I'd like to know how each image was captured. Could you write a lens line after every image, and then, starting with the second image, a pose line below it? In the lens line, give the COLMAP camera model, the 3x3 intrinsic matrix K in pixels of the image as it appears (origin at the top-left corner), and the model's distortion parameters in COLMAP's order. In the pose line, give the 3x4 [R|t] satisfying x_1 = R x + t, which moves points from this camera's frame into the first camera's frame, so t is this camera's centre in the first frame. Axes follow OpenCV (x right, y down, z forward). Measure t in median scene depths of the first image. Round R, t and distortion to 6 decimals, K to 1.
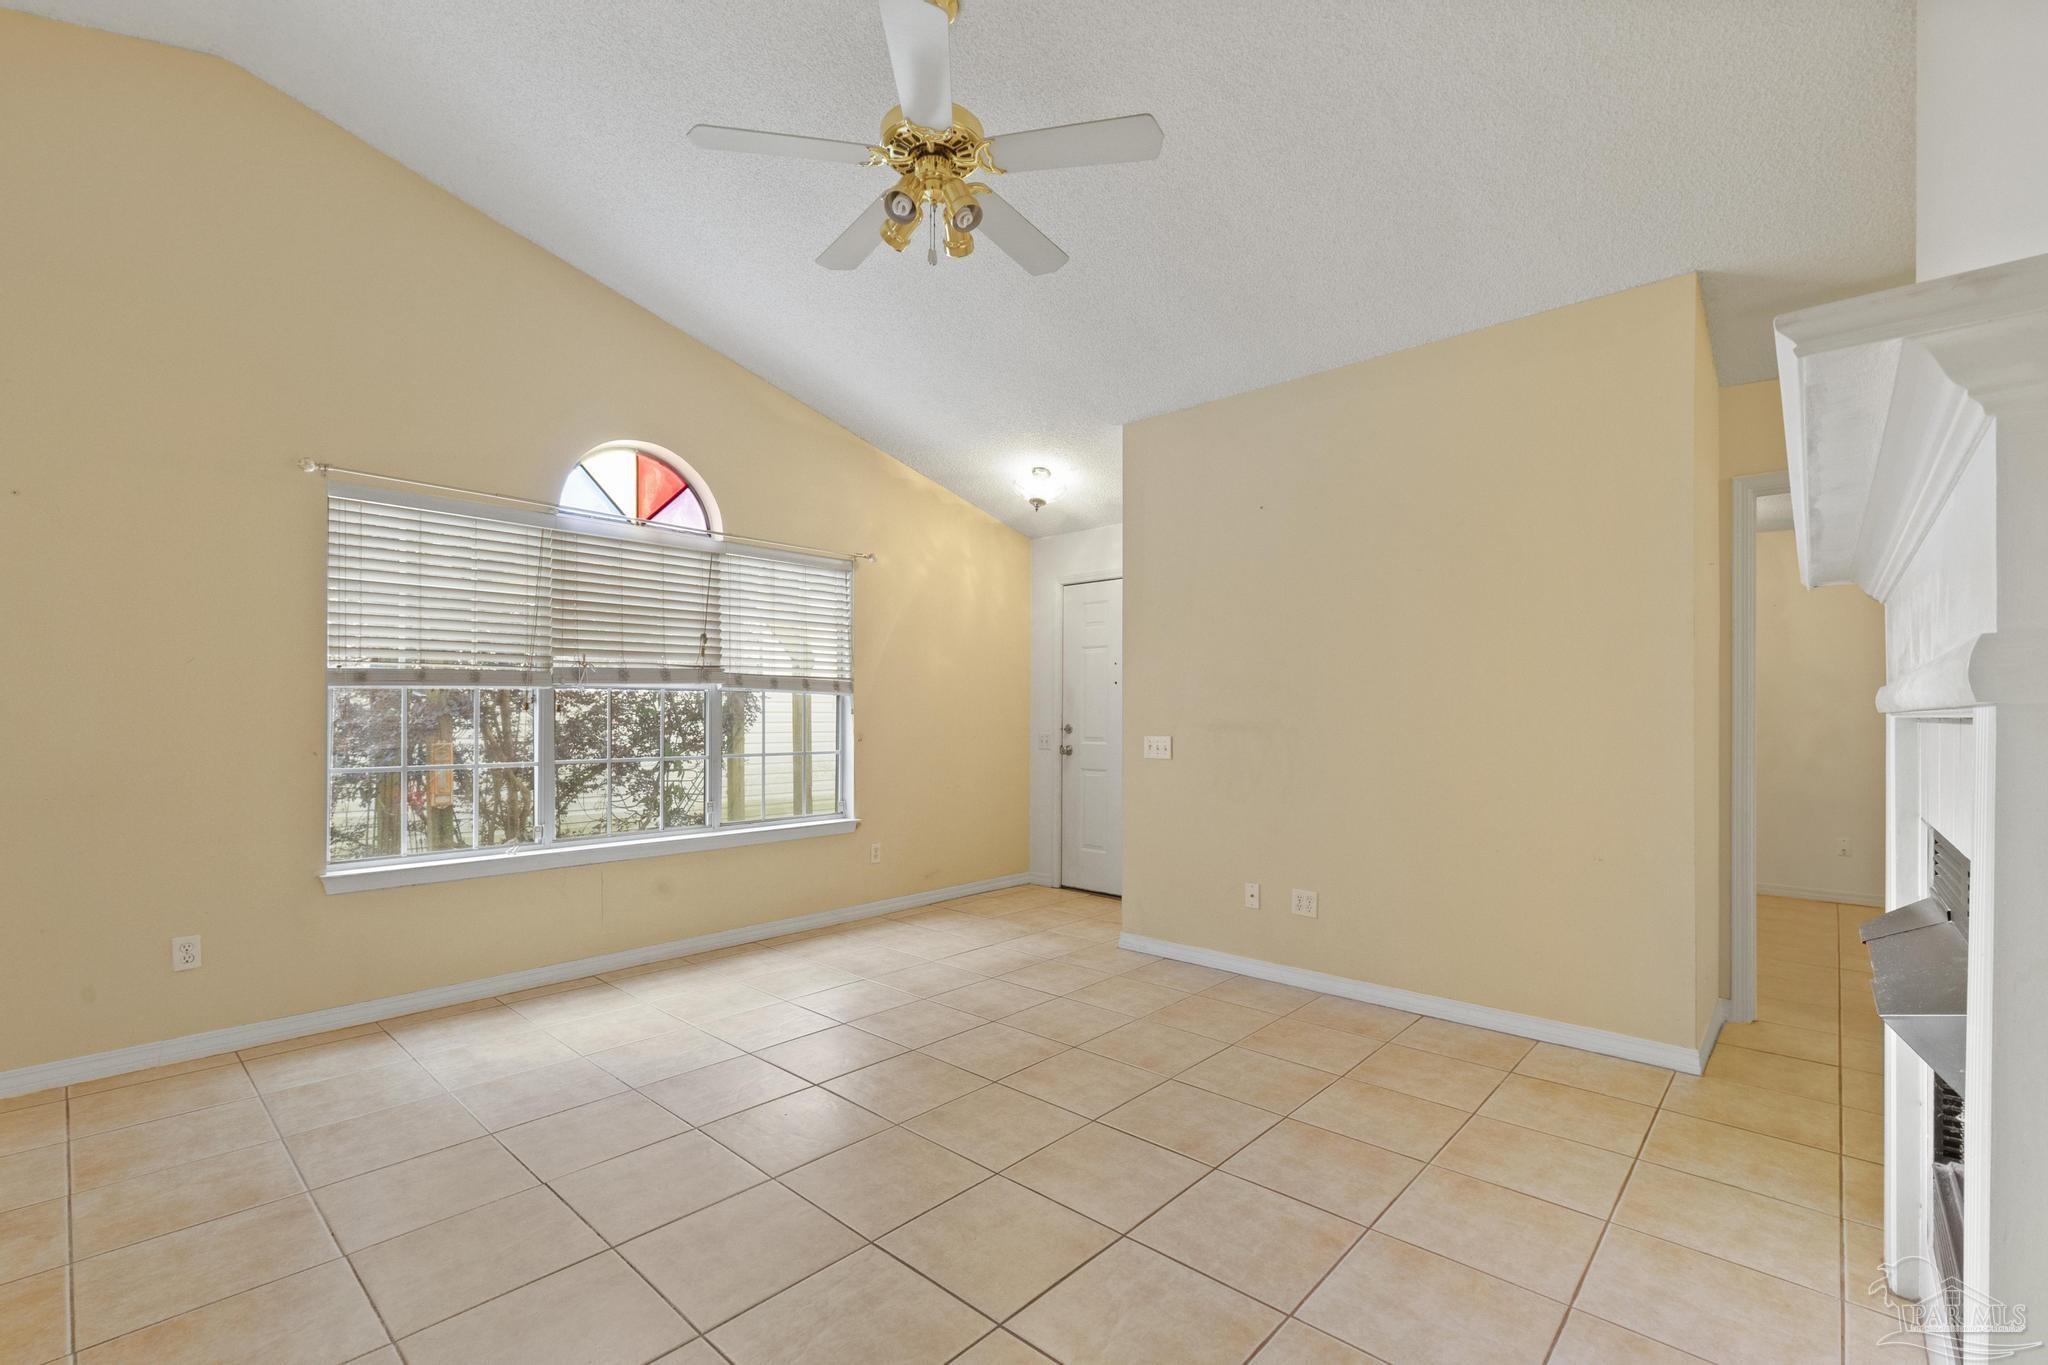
lens RADIAL K [[892.2, 0, 1027.9], [0, 892.2, 710.6], [0, 0, 1]] dist [0.000716, 0.000183]
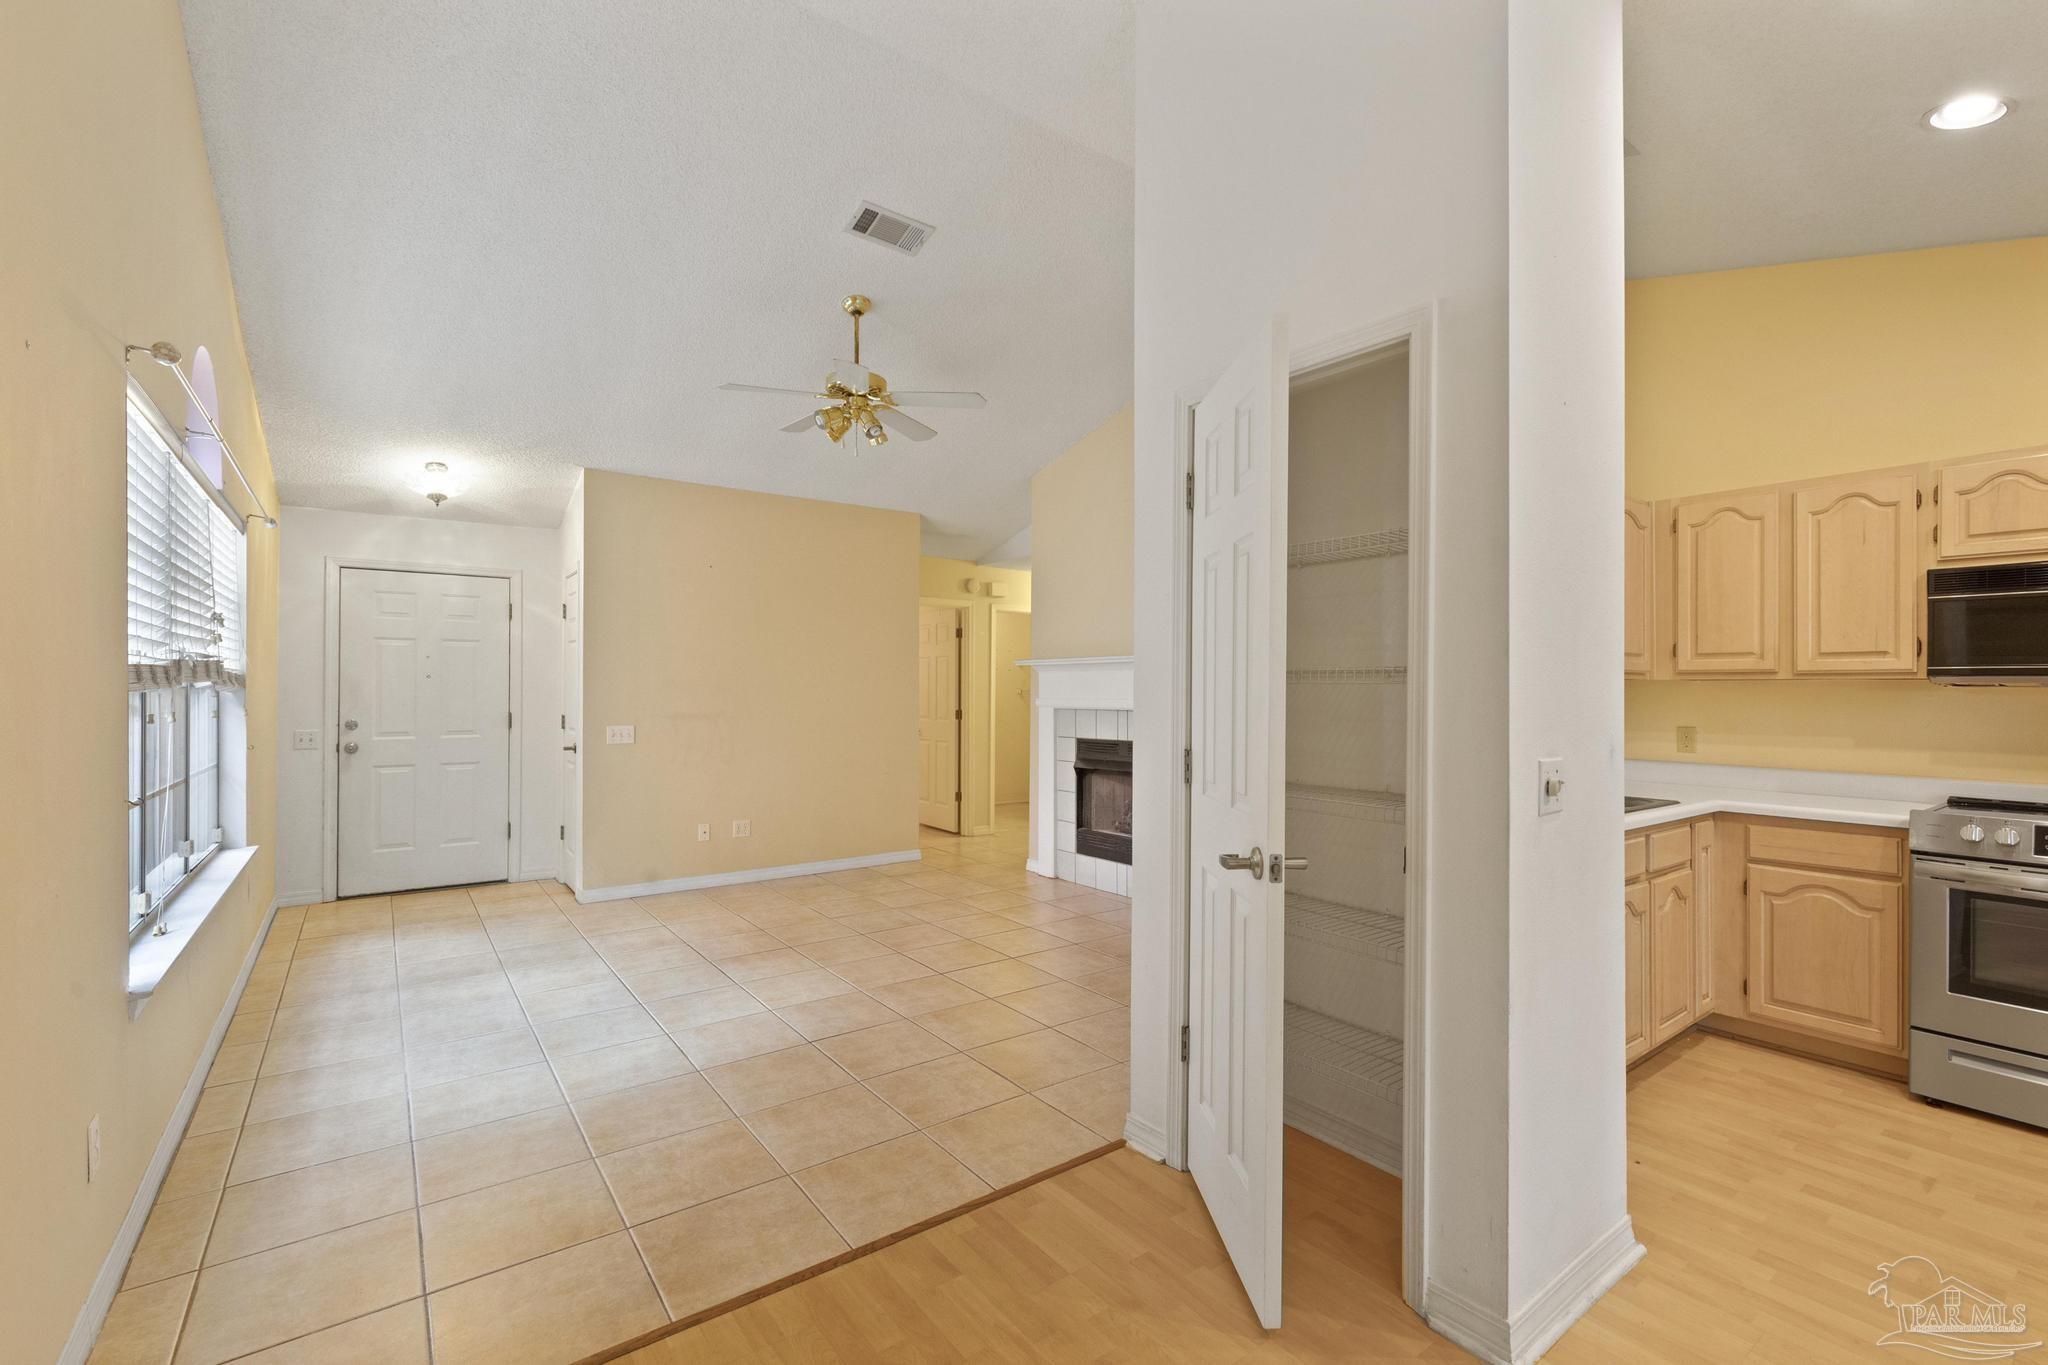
lens RADIAL K [[885.3, 0, 1019.2], [0, 885.3, 685.8], [0, 0, 1]] dist [0.001203, 0.000340]
pose [[0.196260, 0.004787, 0.980540, -1.038268], [-0.003753, 0.999984, -0.004131, -0.026926], [-0.980545, -0.002869, 0.196275, 0.209407]]
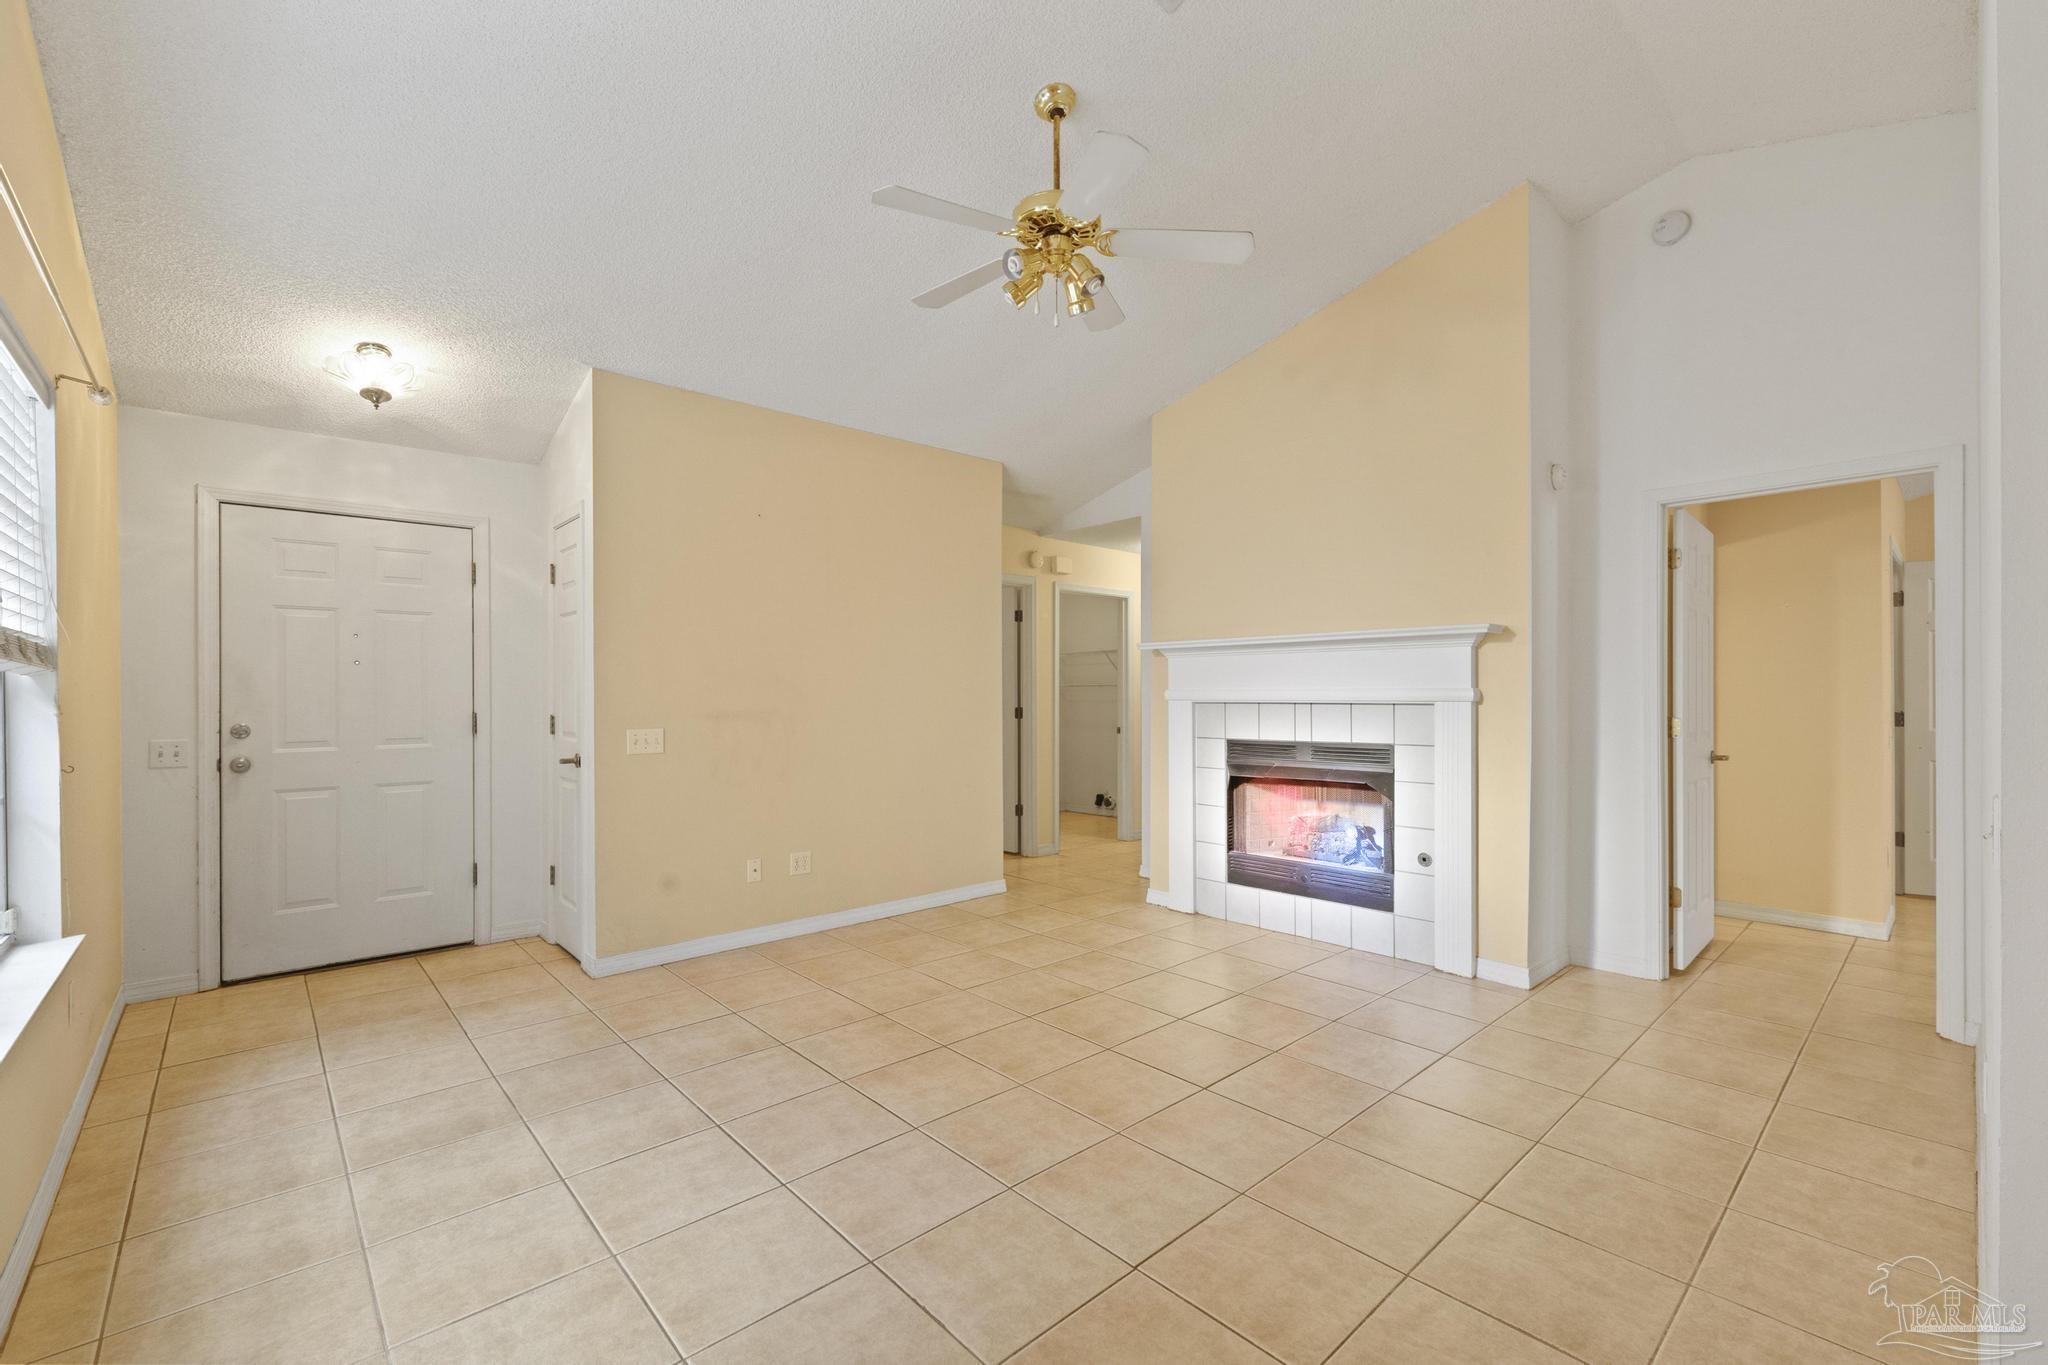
lens RADIAL K [[863.6, 0, 1023.3], [0, 863.6, 695.8], [0, 0, 1]] dist [0.003827, -0.000809]
pose [[0.093259, -0.004014, 0.995634, -0.747736], [0.001495, 0.999991, 0.003892, -0.009210], [-0.995641, 0.001125, 0.093264, 0.562179]]
